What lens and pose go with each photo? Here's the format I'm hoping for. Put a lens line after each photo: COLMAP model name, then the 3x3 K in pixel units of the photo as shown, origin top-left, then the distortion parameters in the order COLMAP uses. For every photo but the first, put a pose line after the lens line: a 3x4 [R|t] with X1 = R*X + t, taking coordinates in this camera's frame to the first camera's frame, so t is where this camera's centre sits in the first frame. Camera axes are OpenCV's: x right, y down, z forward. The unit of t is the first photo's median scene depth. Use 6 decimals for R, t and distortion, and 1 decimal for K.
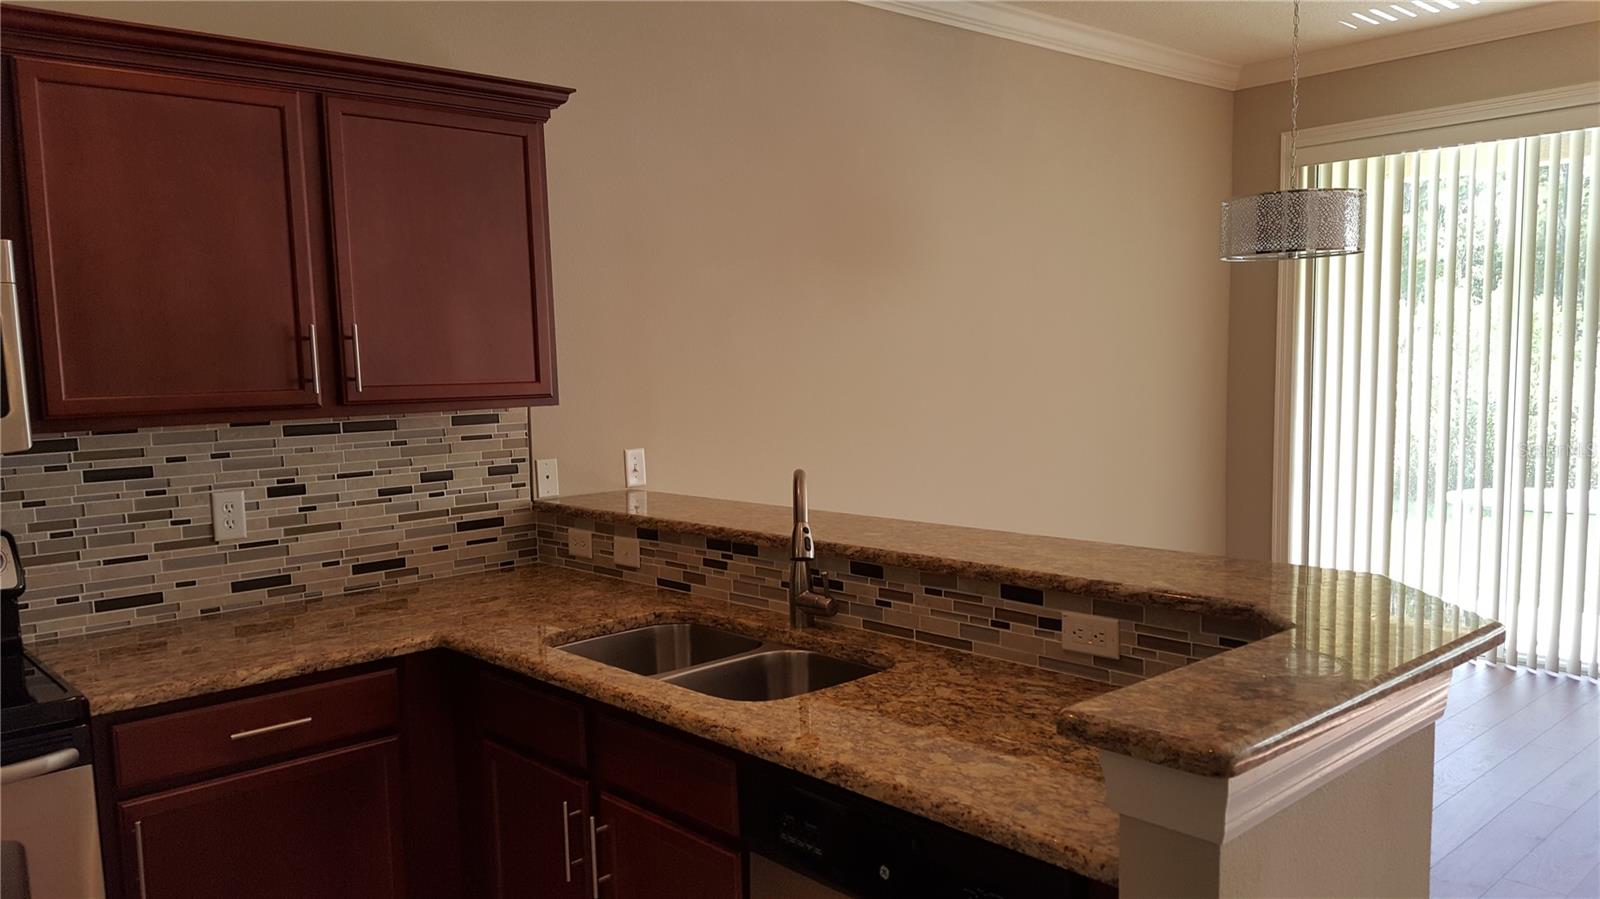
lens RADIAL K [[1190.9, 0, 754.6], [0, 1190.9, 484.5], [0, 0, 1]] dist [0.088443, -0.130388]
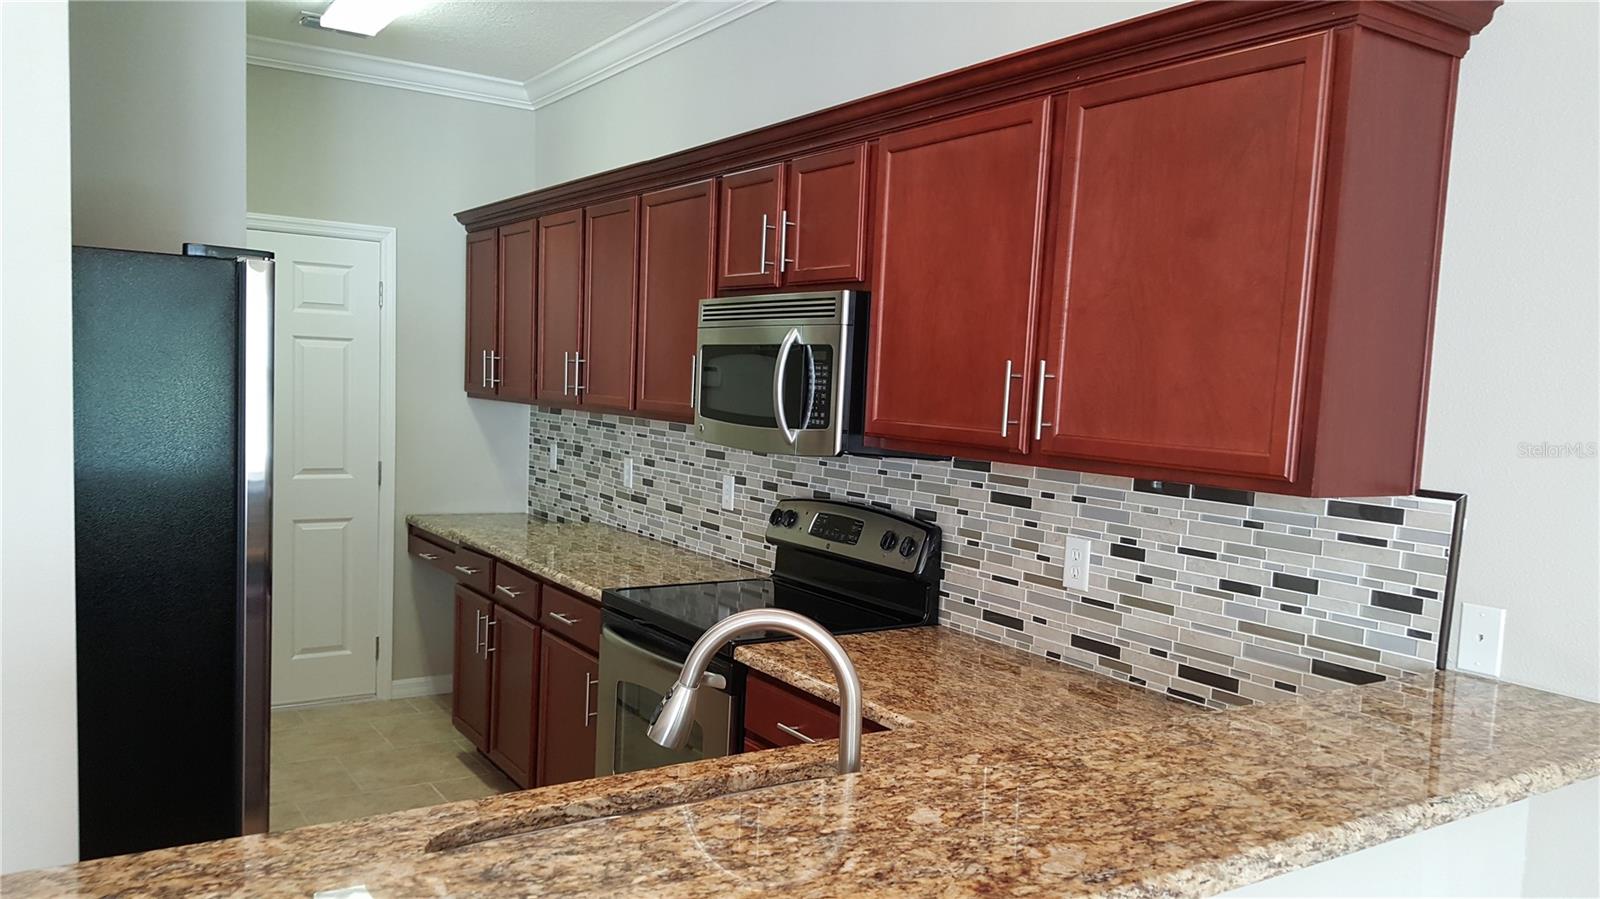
lens RADIAL K [[1190.9, 0, 821.4], [0, 1190.9, 480.3], [0, 0, 1]] dist [0.088443, -0.130388]
pose [[-0.144173, 0.104899, -0.983977, 0.464620], [-0.143613, 0.981620, 0.125690, -0.116968], [0.979076, 0.159433, -0.126459, 0.847120]]
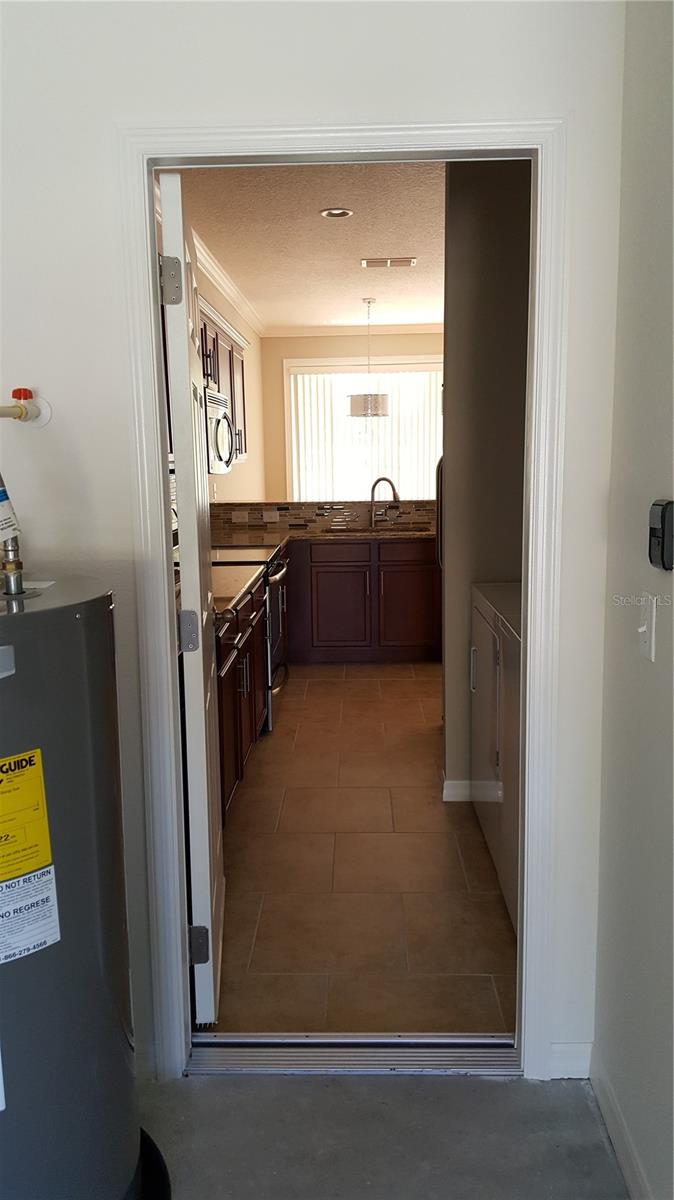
lens RADIAL K [[893.2, 0, 334.9], [0, 893.2, 601.4], [0, 0, 1]] dist [0.088443, -0.130388]
pose [[0.689137, -0.103376, 0.717219, -1.512756], [0.073204, 0.994640, 0.073024, 0.111293], [-0.720924, 0.002180, 0.693011, -0.537226]]
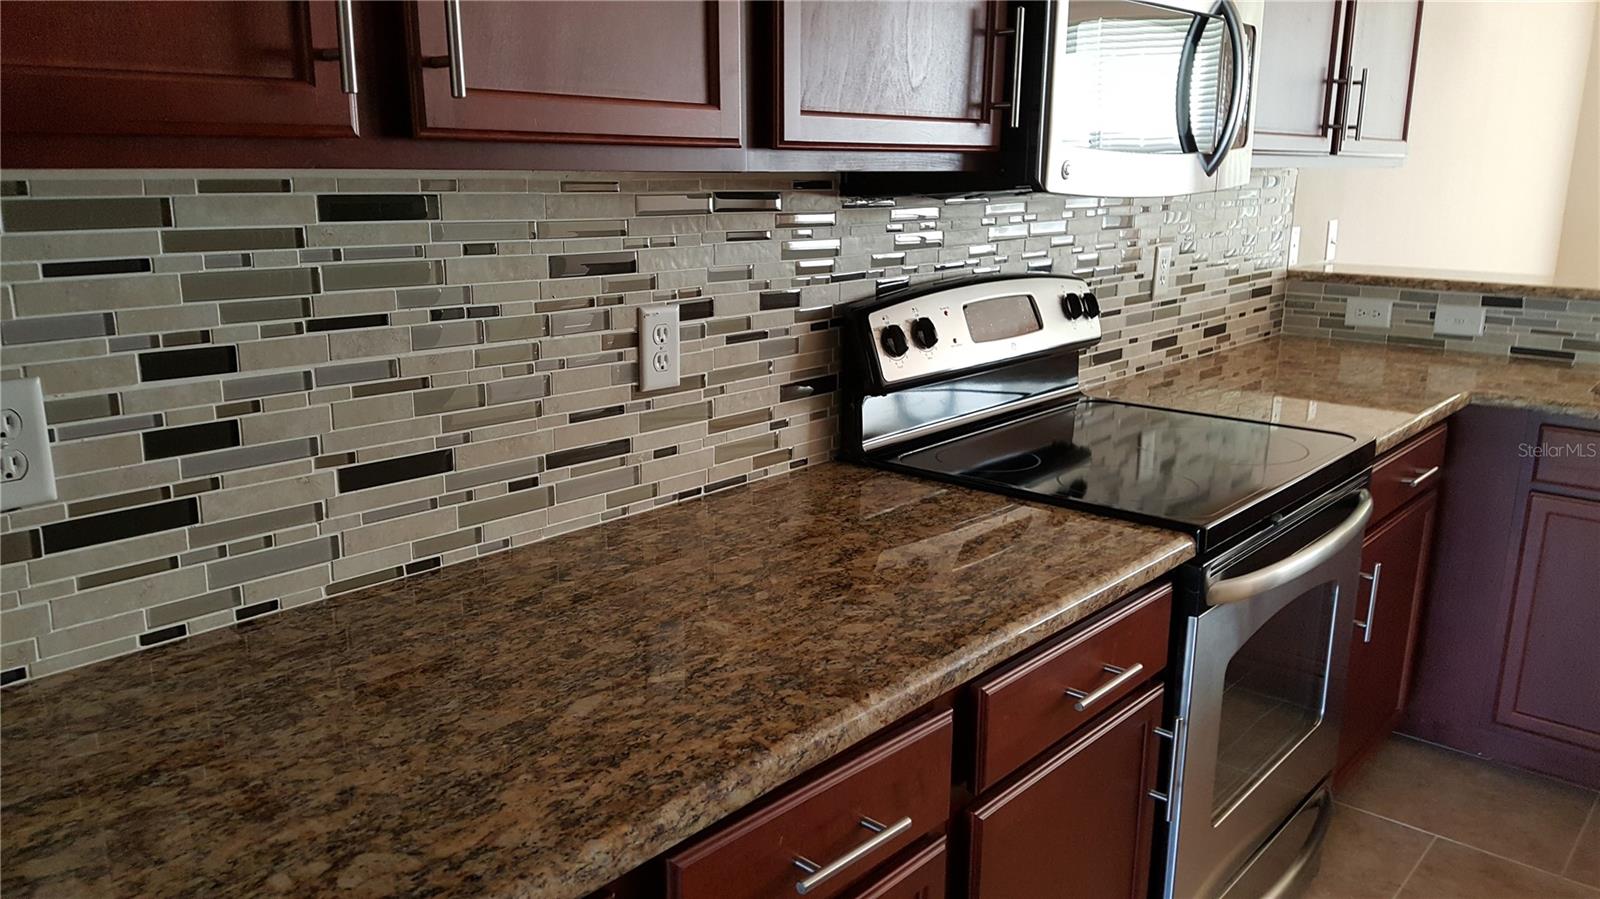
lens RADIAL K [[1190.9, 0, 788.2], [0, 1190.9, 466.5], [0, 0, 1]] dist [0.088443, -0.130388]
pose [[0.993144, 0.007154, 0.116678, -0.785982], [-0.023852, 0.989529, 0.142351, 0.046922], [-0.114438, -0.144158, 0.982915, 0.053752]]
